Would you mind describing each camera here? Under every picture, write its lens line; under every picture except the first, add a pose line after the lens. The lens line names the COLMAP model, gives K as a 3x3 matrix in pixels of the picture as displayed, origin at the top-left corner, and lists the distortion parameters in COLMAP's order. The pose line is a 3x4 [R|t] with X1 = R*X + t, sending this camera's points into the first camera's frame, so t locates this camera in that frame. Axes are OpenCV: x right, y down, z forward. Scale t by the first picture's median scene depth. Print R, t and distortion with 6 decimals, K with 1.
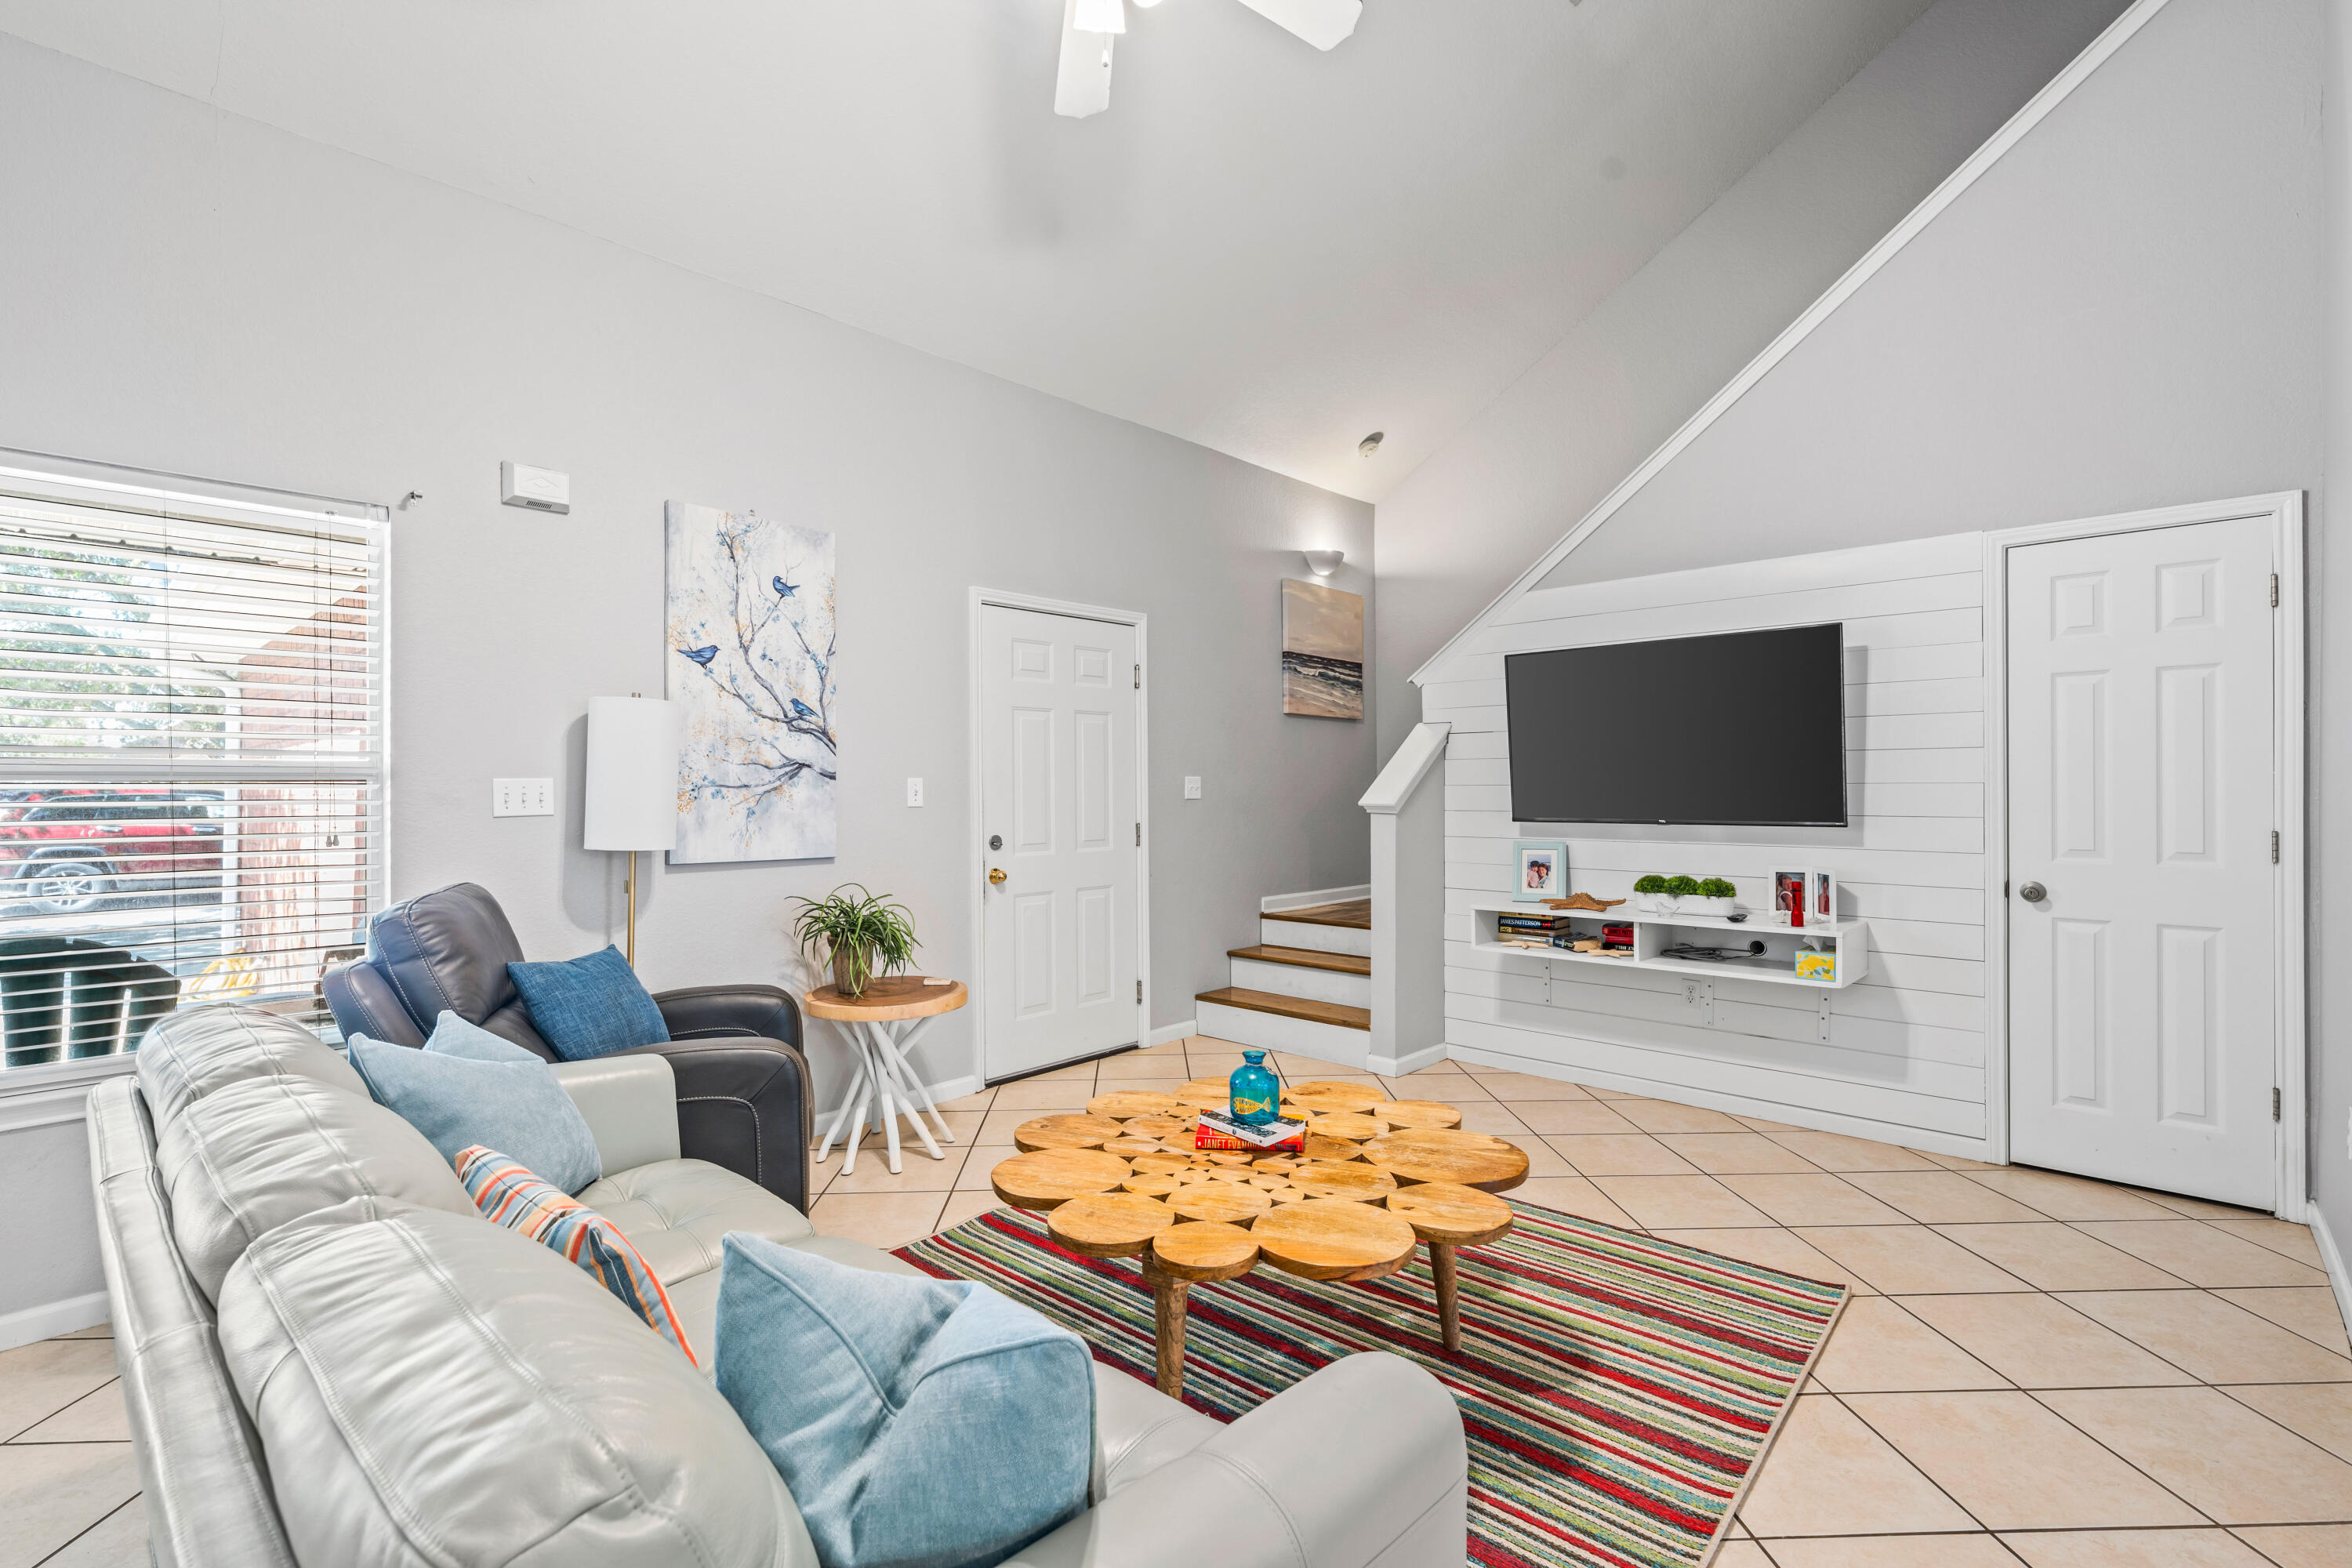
lens RADIAL K [[1040.5, 0, 1176.0], [0, 1040.5, 784.0], [0, 0, 1]] dist [-0.017971, 0.000296]
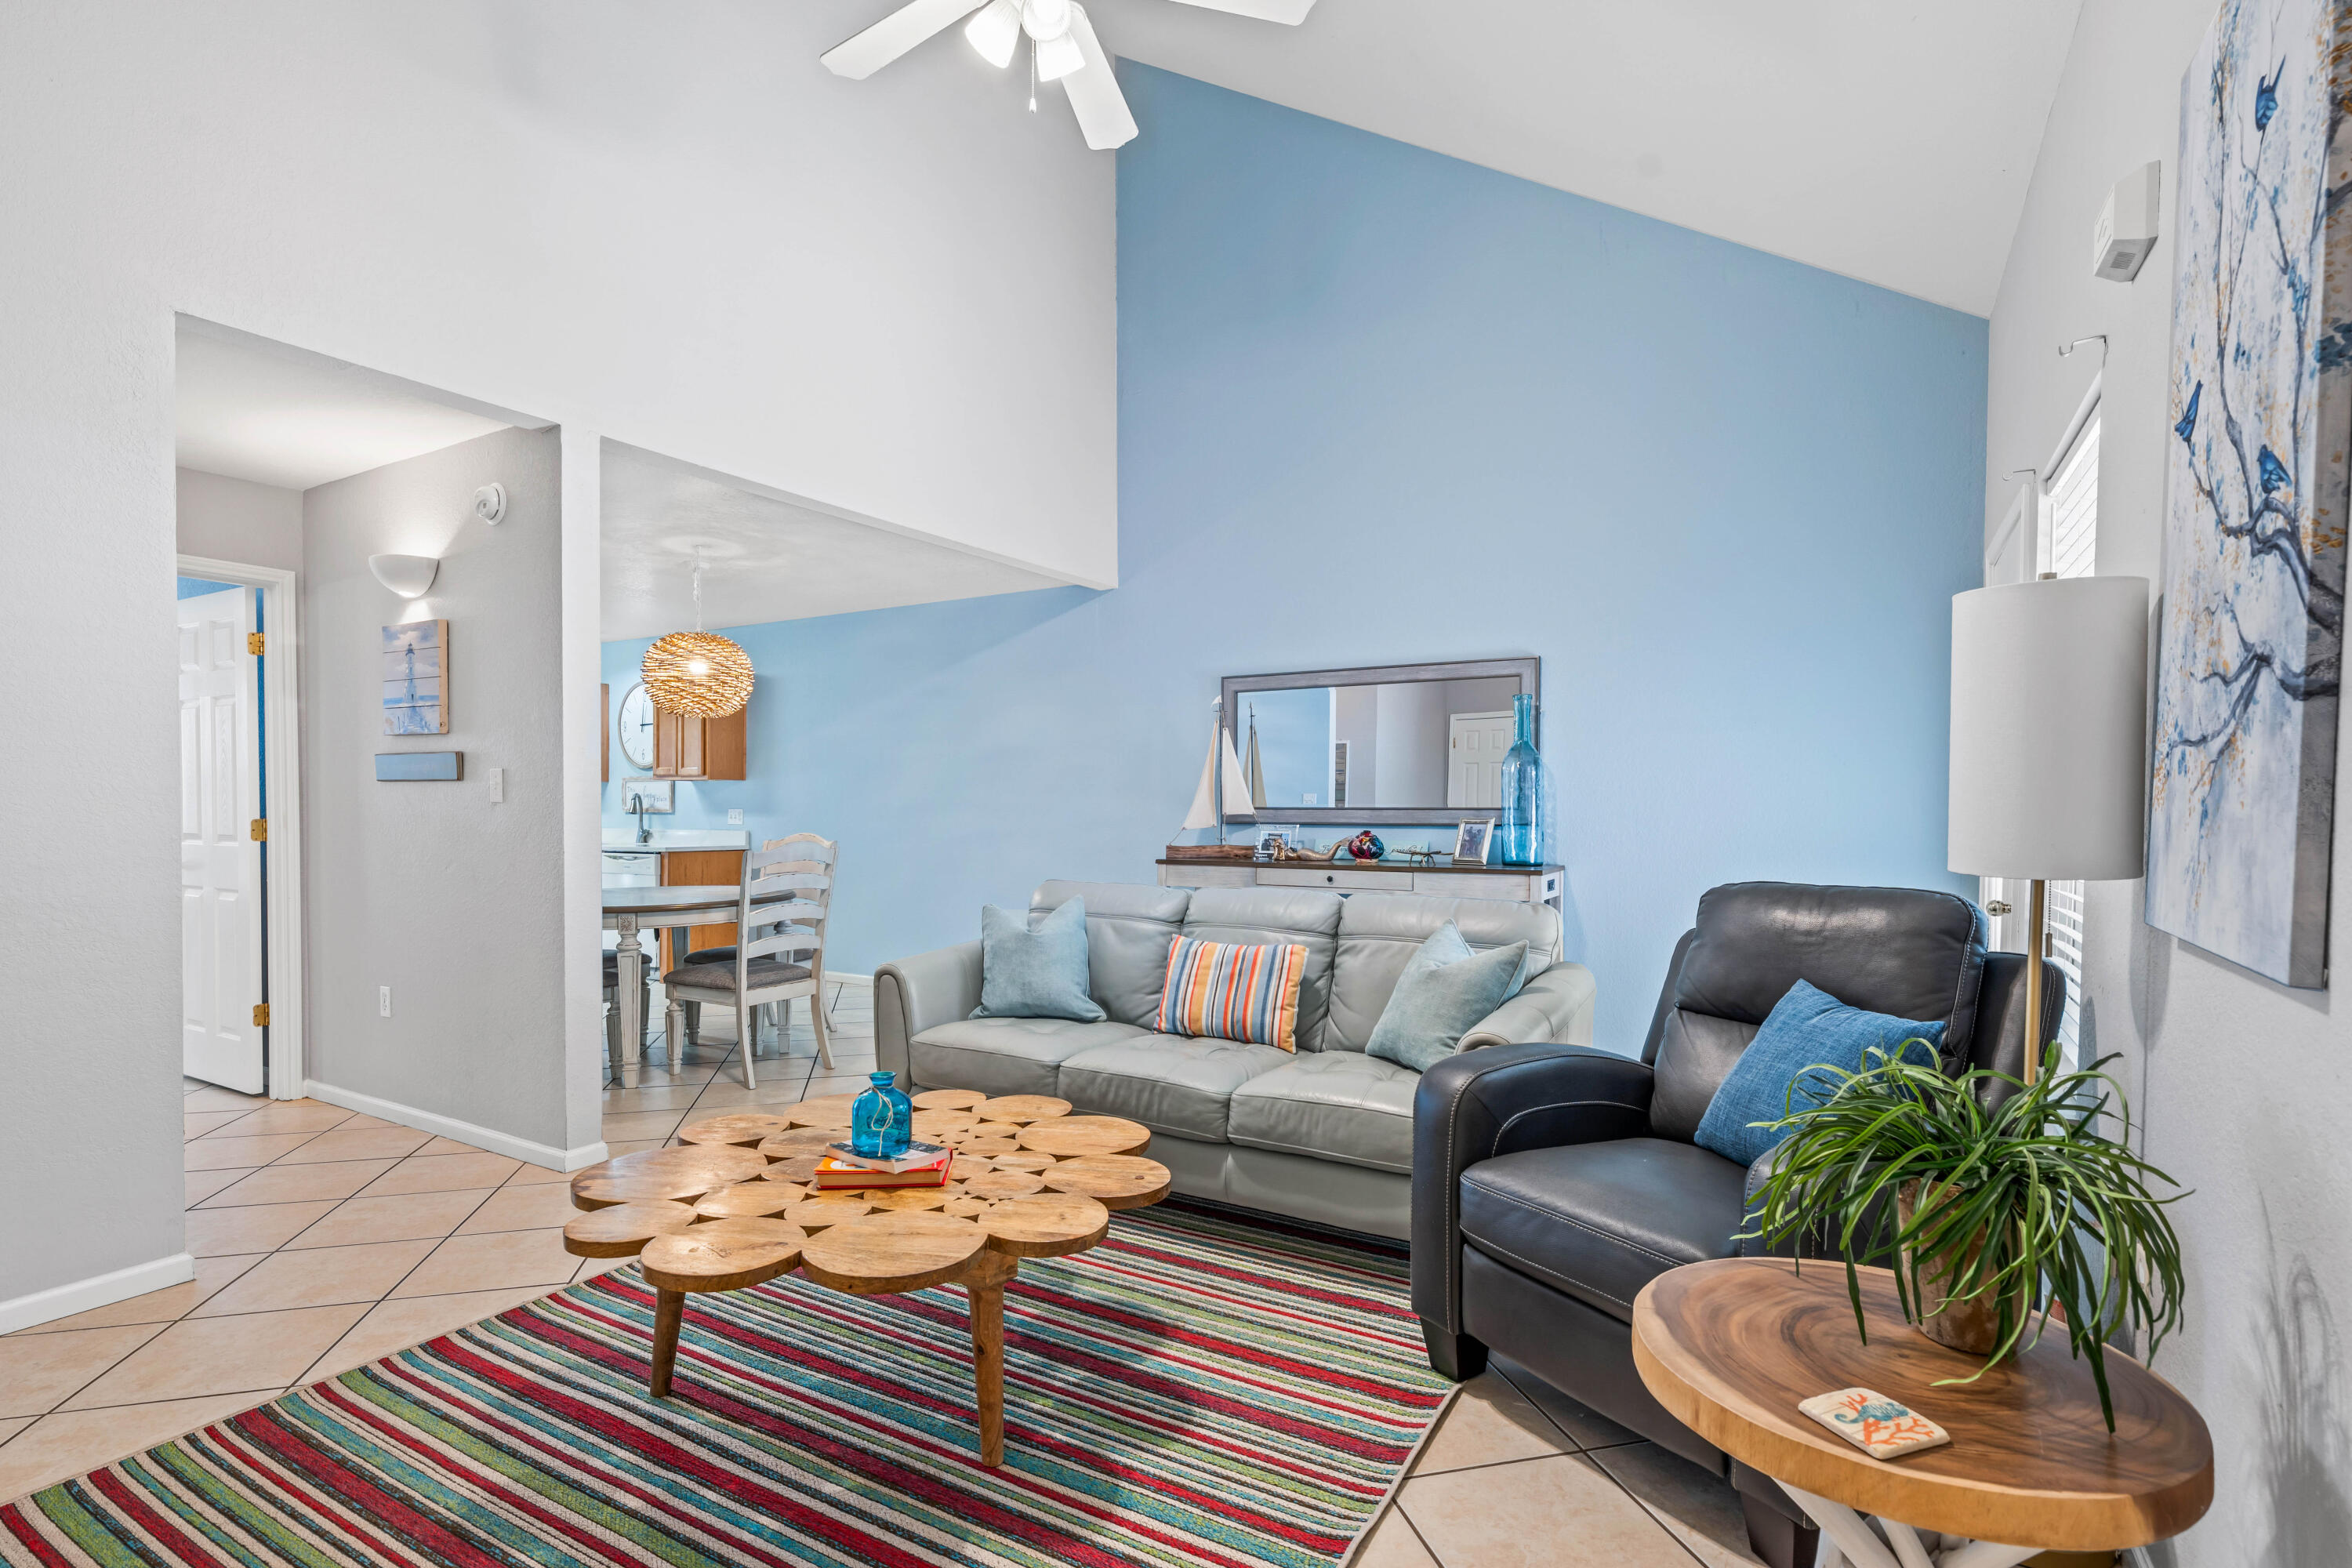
lens RADIAL K [[1119.0, 0, 1176.0], [0, 1119.0, 784.0], [0, 0, 1]] dist [0.001249, 0.000970]
pose [[-0.979415, 0.002107, -0.201848, 0.016528], [0.005693, 0.999836, -0.017187, 0.025483], [0.201779, -0.017983, -0.979266, 1.344532]]
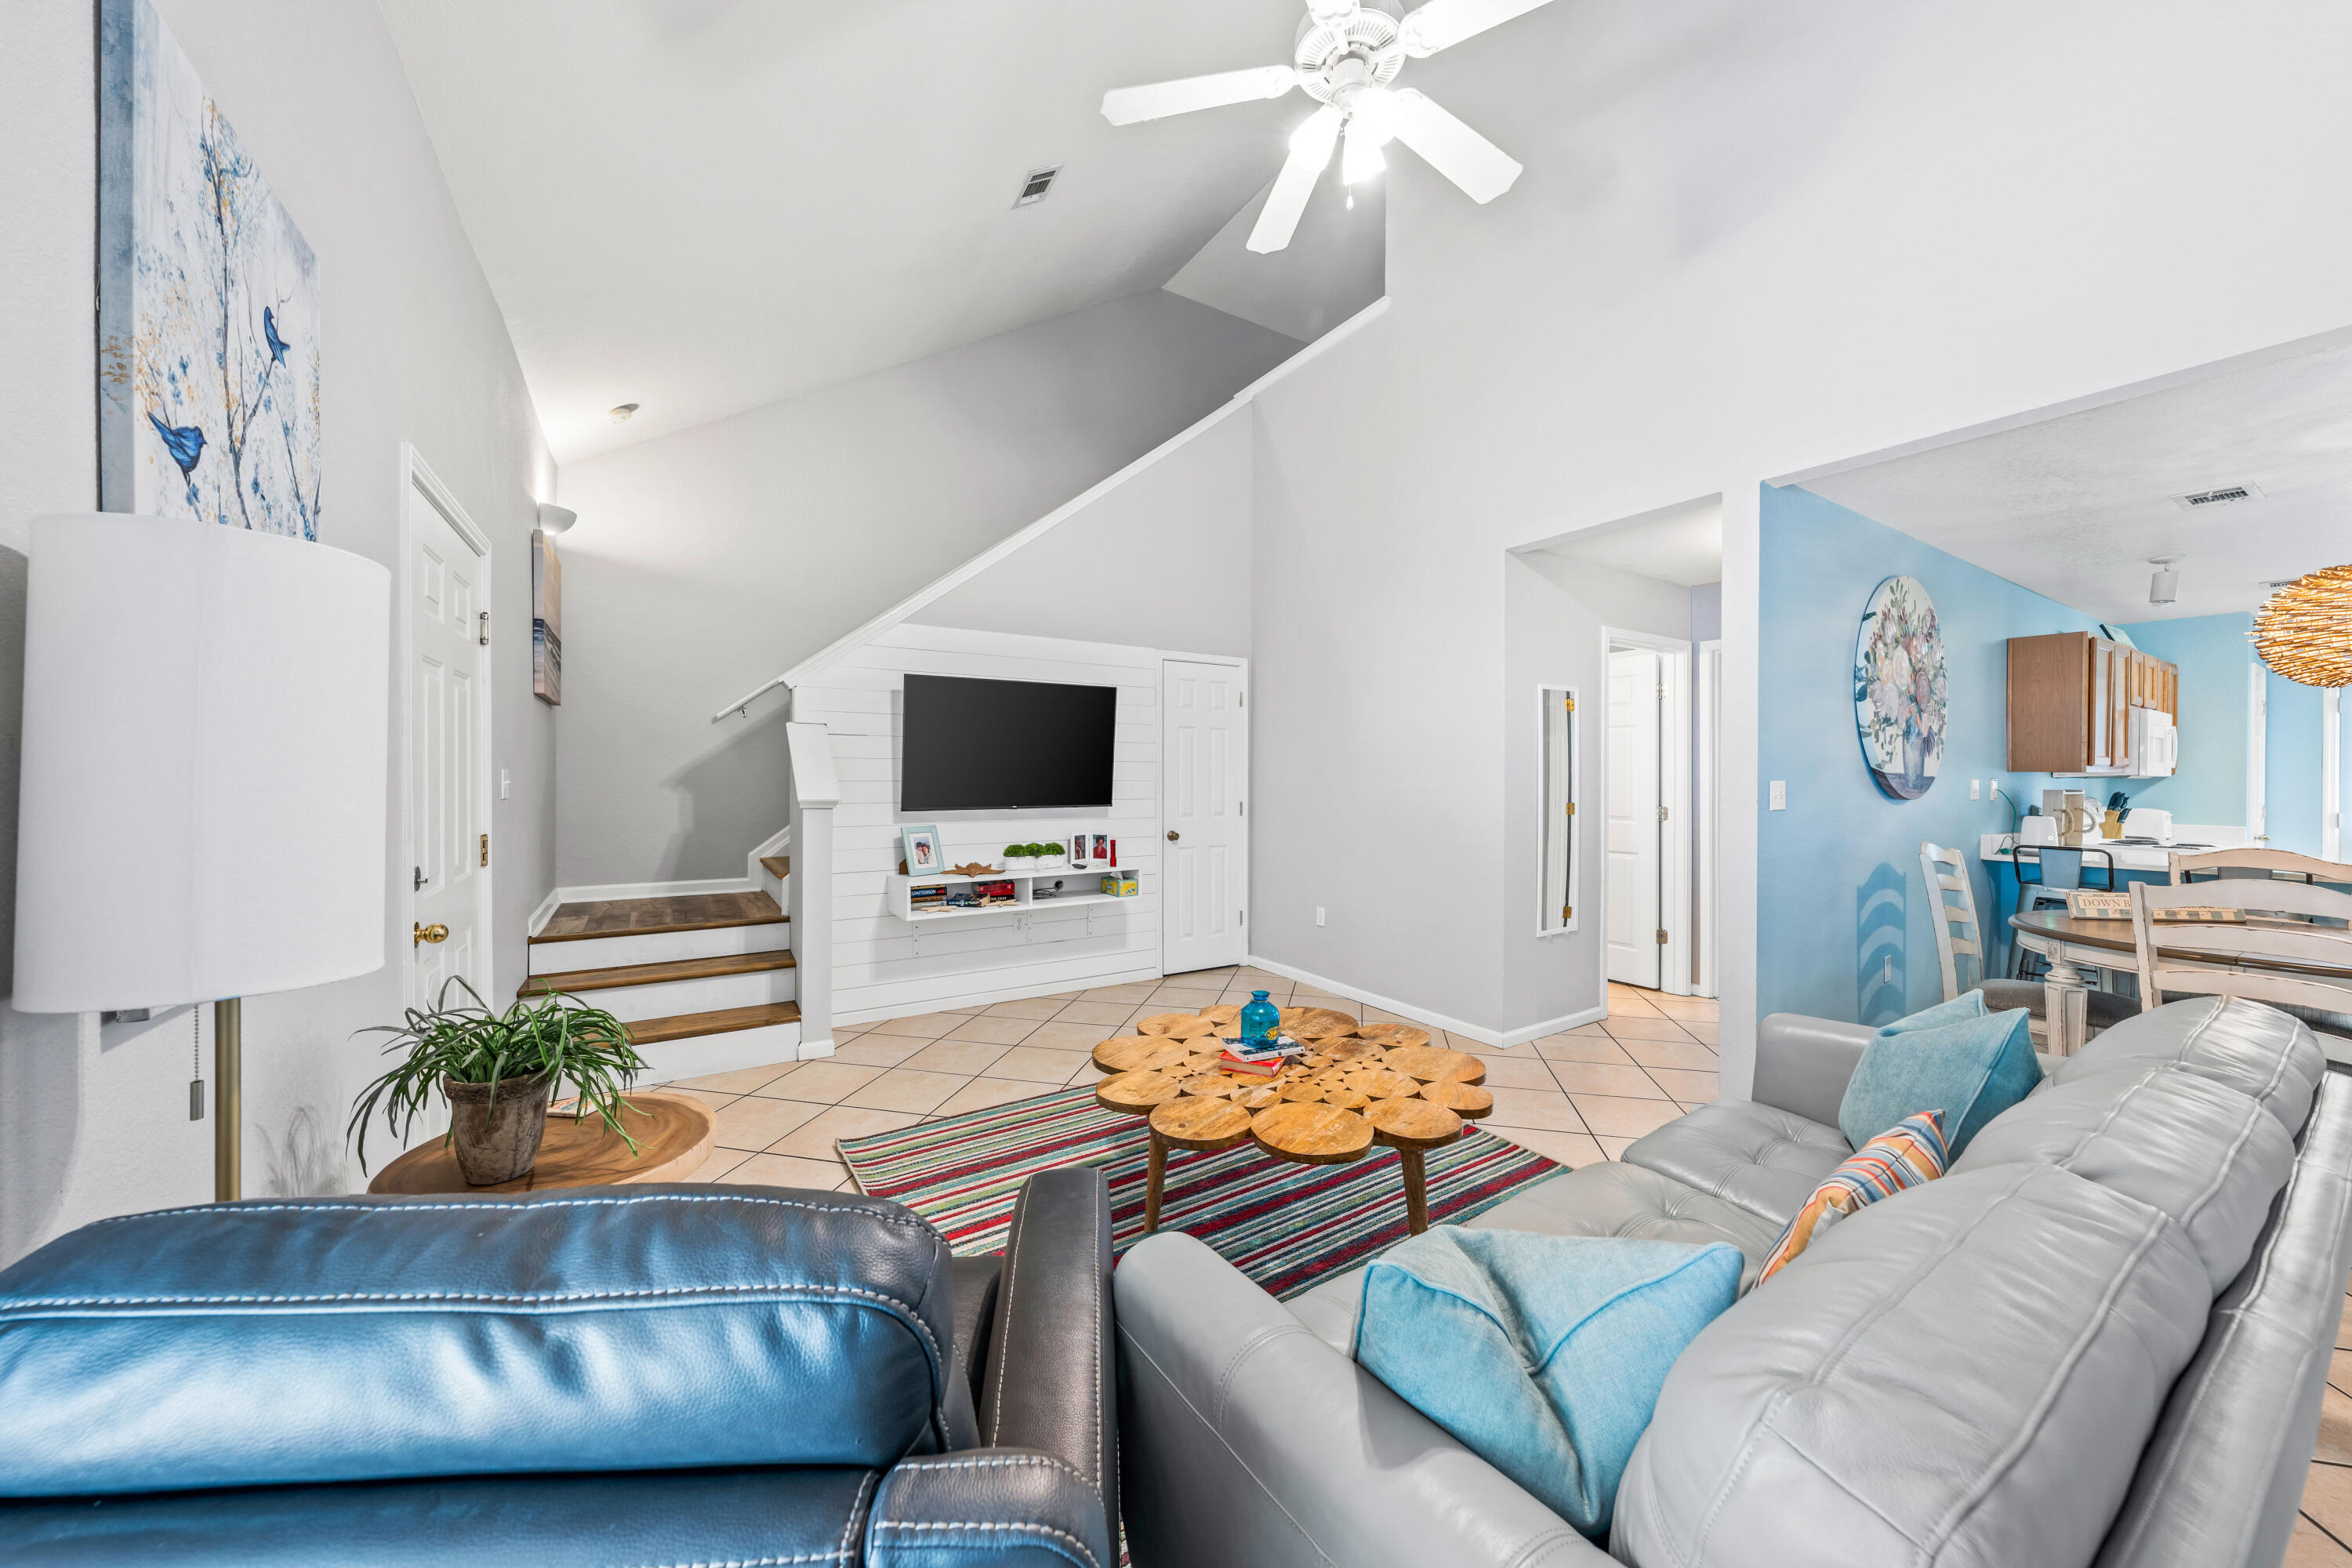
lens RADIAL K [[805.0, 0, 1175.2], [0, 805.0, 749.0], [0, 0, 1]] dist [0.011951, -0.000002]
pose [[0.257908, 0.035737, 0.965508, -0.646370], [-0.007312, 0.999359, -0.035036, -0.007060], [-0.966142, 0.001976, 0.258004, 0.576665]]
